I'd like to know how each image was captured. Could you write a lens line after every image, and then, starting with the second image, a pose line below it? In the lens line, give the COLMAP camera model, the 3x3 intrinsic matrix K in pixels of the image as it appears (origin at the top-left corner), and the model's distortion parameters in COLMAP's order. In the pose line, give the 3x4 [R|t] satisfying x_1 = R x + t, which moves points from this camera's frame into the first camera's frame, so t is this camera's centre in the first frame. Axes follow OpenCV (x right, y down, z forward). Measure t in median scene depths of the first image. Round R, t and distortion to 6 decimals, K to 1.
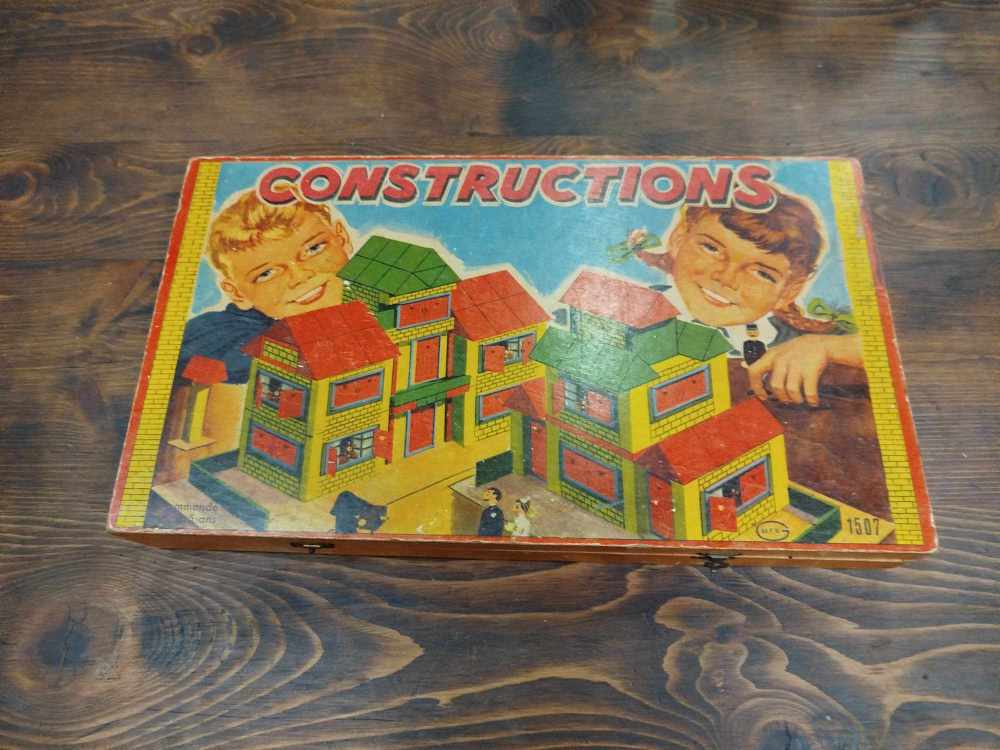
lens RADIAL K [[735.4, 0, 489.8], [0, 735.4, 373.0], [0, 0, 1]] dist [0.001535, -0.006104]
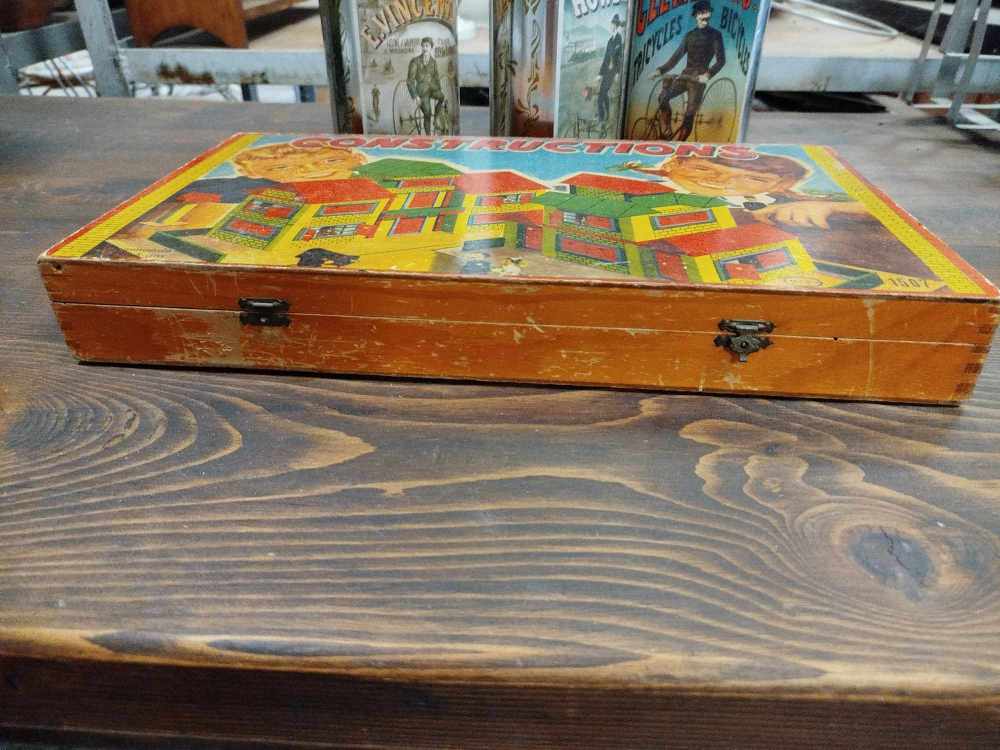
lens RADIAL K [[745.1, 0, 500.0], [0, 745.1, 375.0], [0, 0, 1]] dist [-0.000755, 0.004497]
pose [[0.998458, 0.047899, -0.028051, 0.055890], [-0.055062, 0.790675, -0.609755, 0.768553], [-0.007028, 0.610360, 0.792093, 0.345165]]
